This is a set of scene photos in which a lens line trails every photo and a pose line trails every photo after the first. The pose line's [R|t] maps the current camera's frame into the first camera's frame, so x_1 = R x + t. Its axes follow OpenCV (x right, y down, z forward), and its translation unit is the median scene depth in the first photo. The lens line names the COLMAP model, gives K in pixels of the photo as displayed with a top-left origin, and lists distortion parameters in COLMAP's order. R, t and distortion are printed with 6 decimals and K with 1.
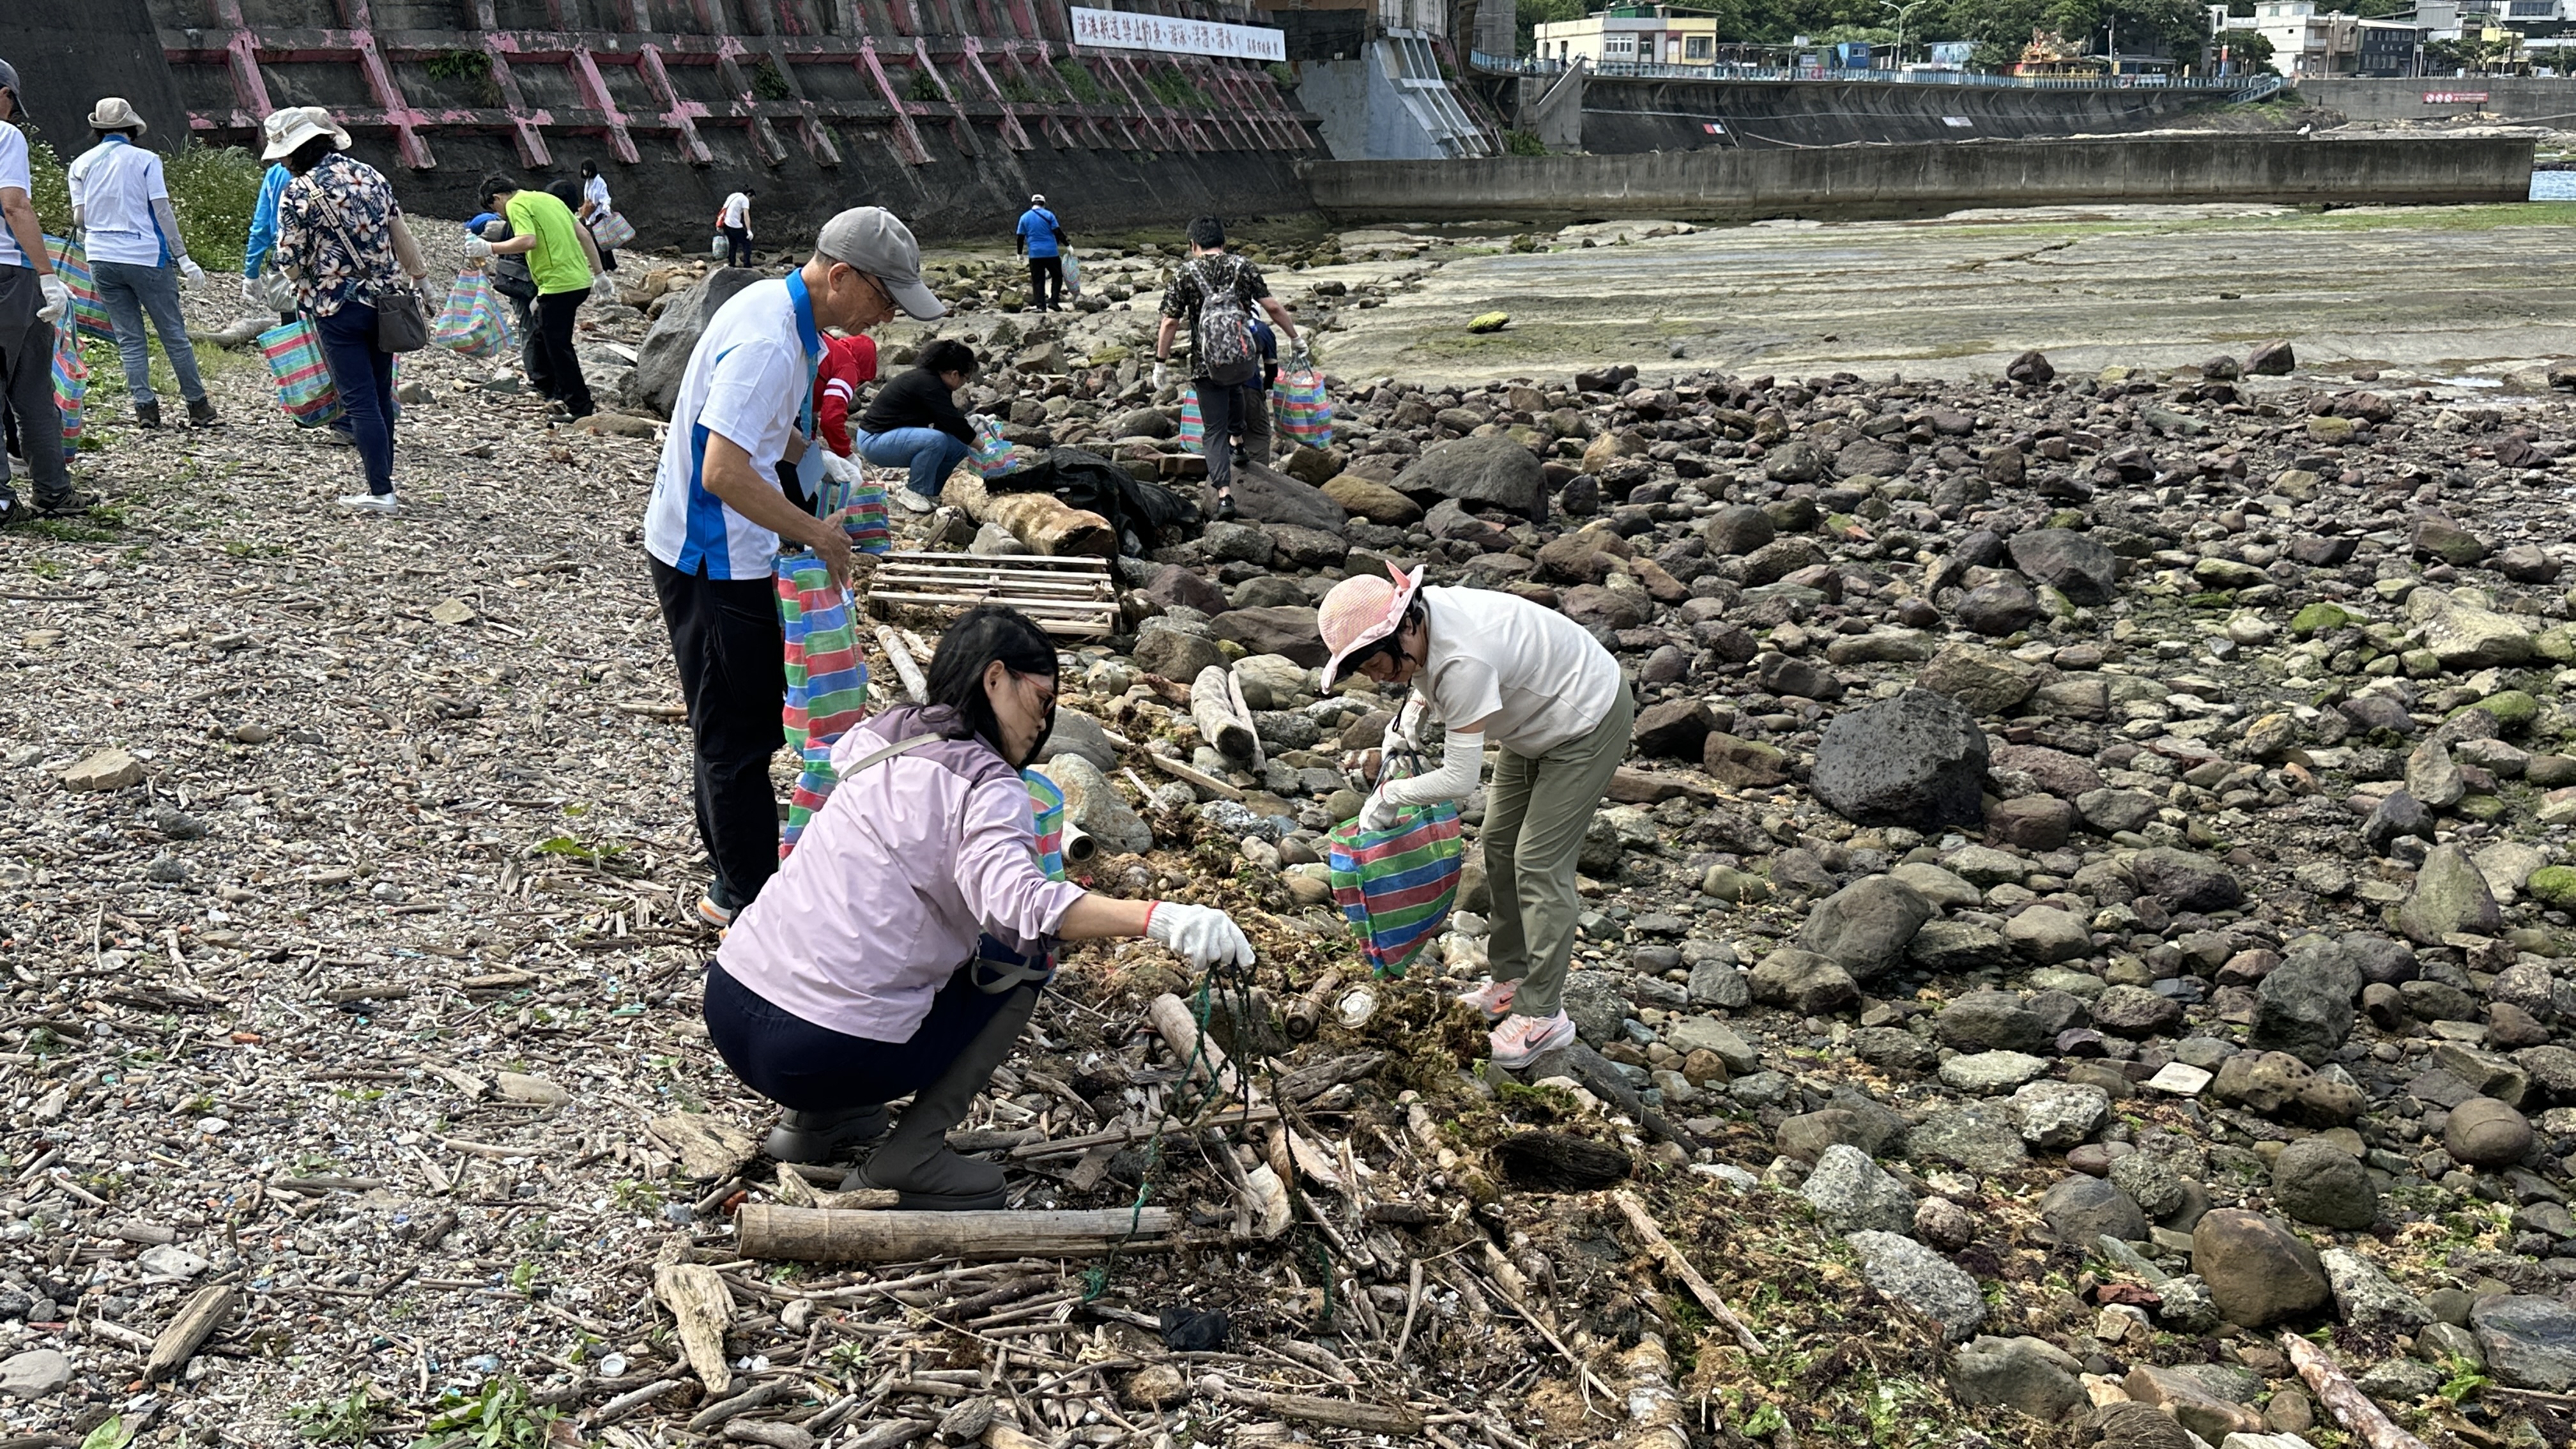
lens RADIAL K [[2395.2, 0, 1348.7], [0, 2395.2, 728.9], [0, 0, 1]] dist [0.118832, -0.159211]
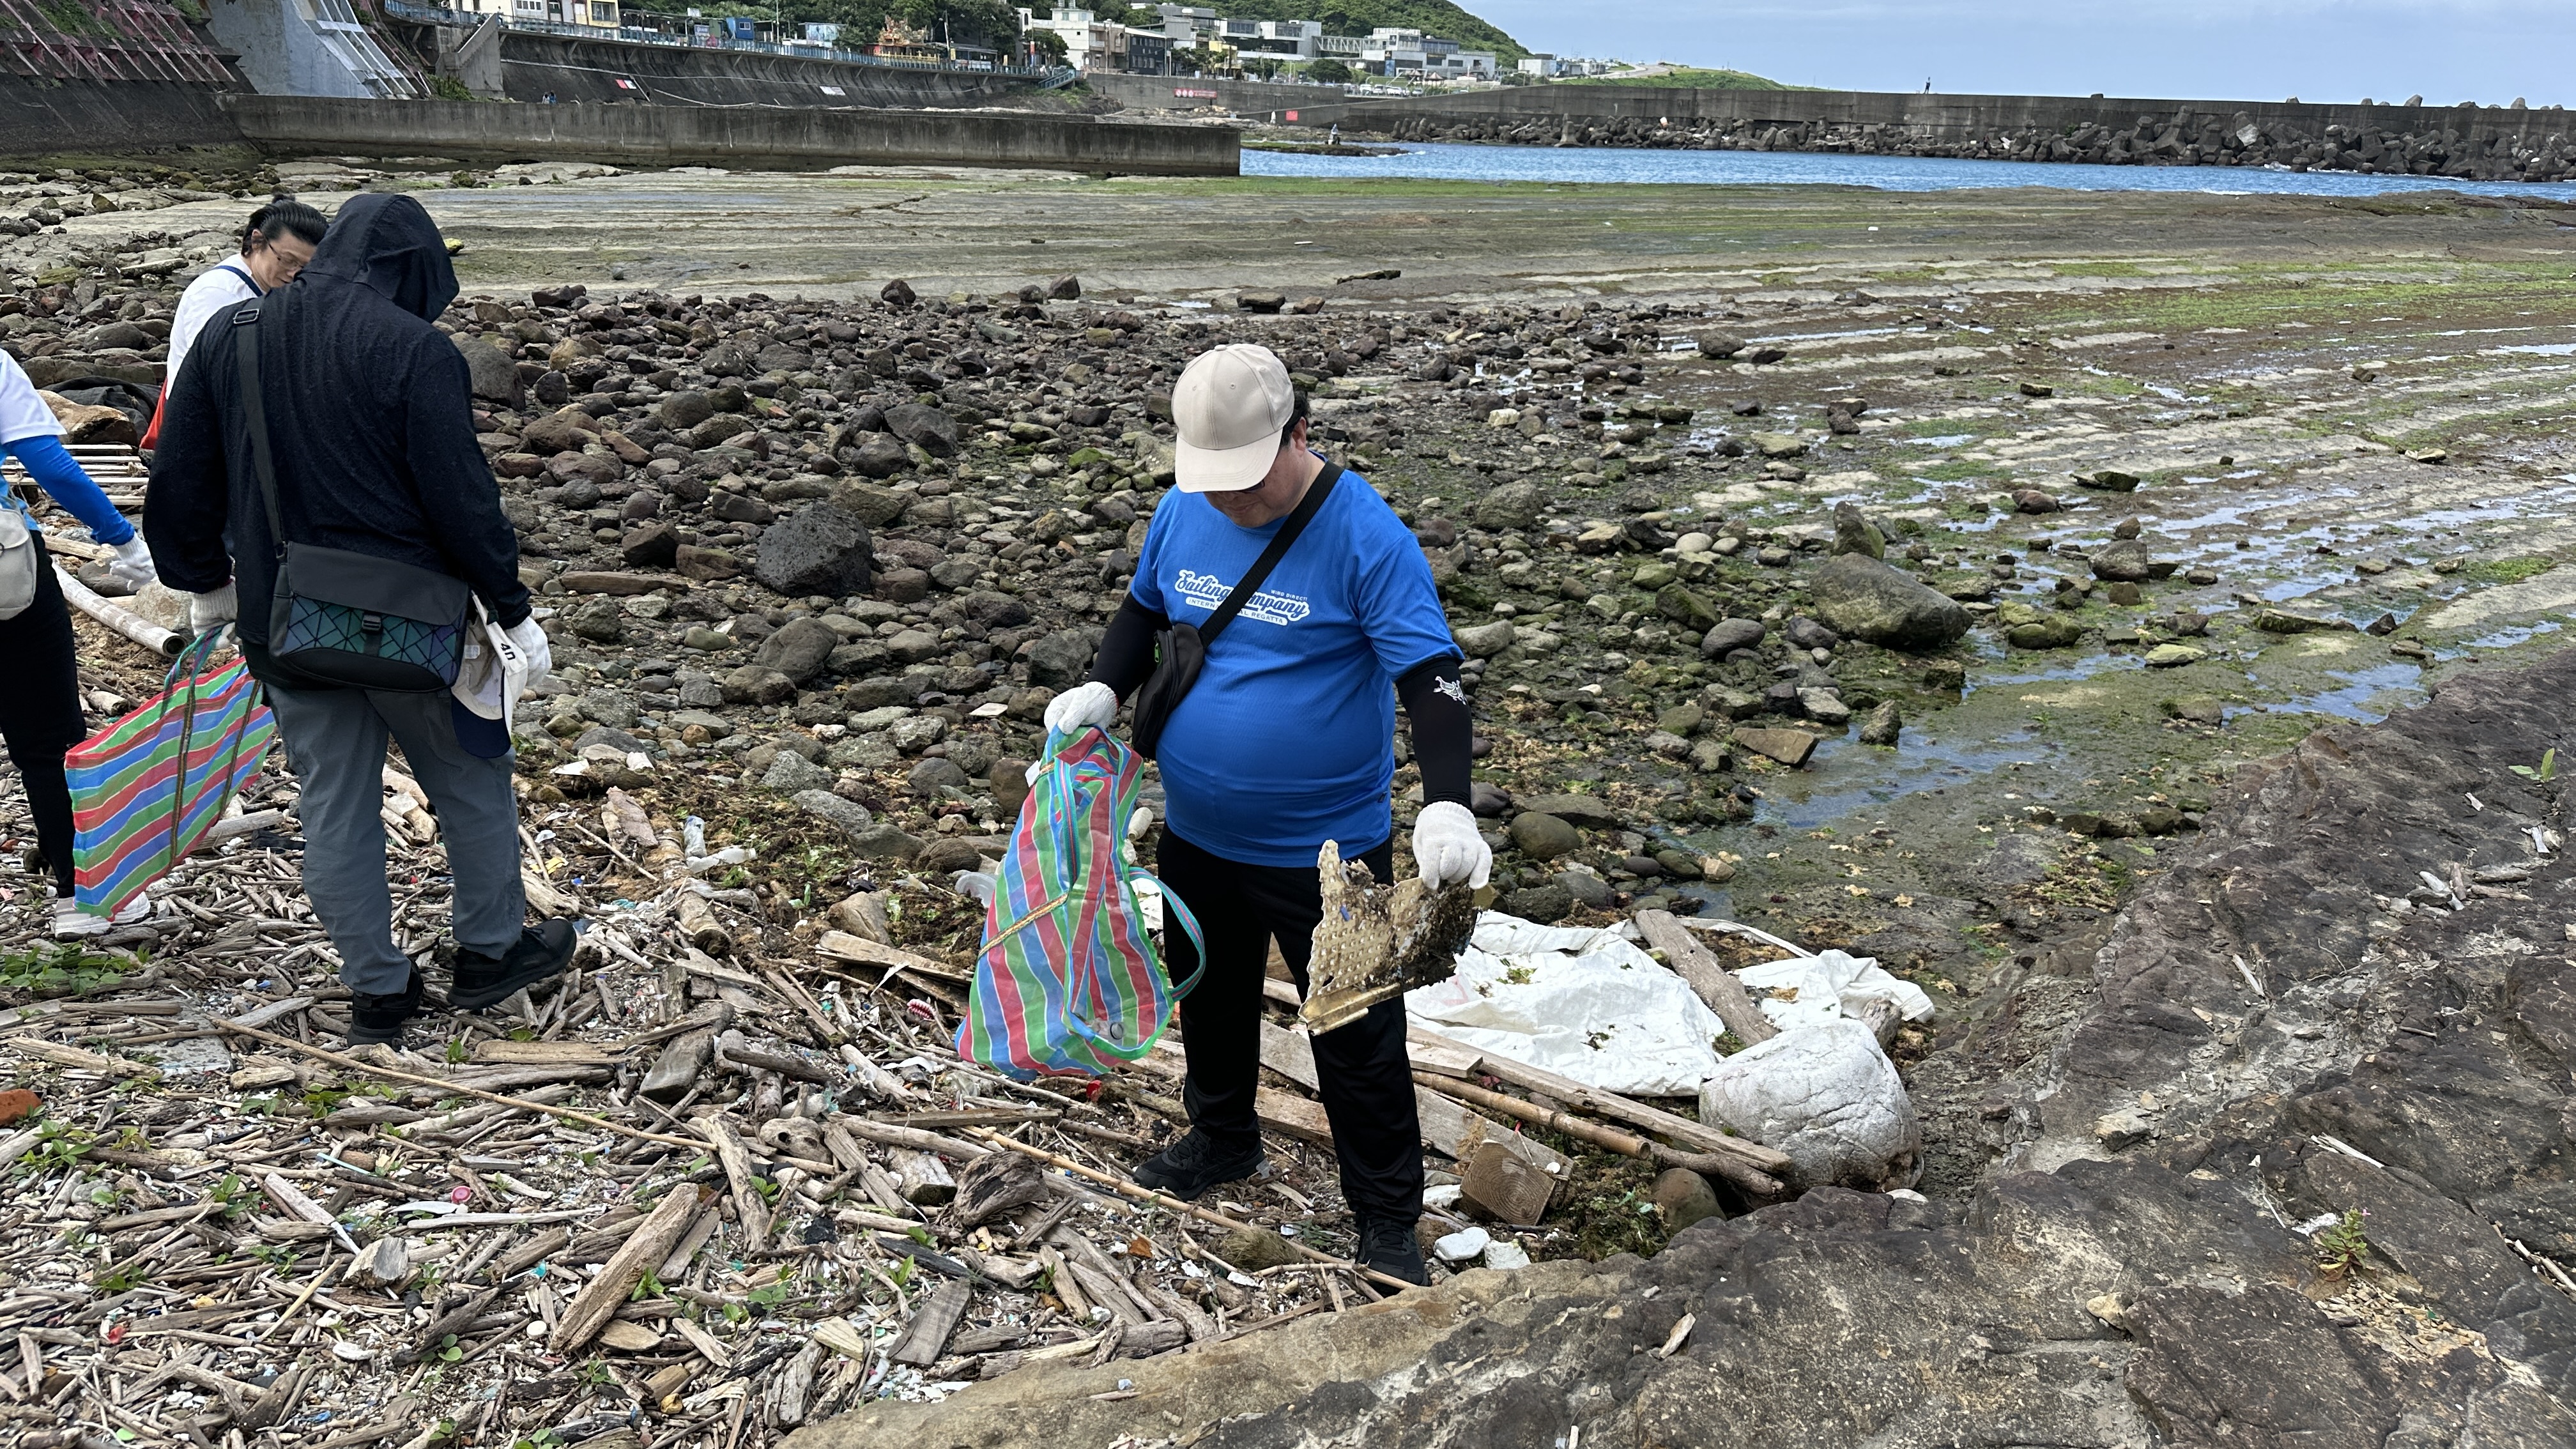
lens RADIAL K [[1943.5, 0, 1263.8], [0, 1943.5, 739.1], [0, 0, 1]] dist [0.149633, -0.190198]
pose [[0.903307, -0.098680, 0.417491, -0.018423], [0.068109, 0.993830, 0.087541, 0.020644], [-0.423554, -0.050642, 0.904454, -0.108562]]
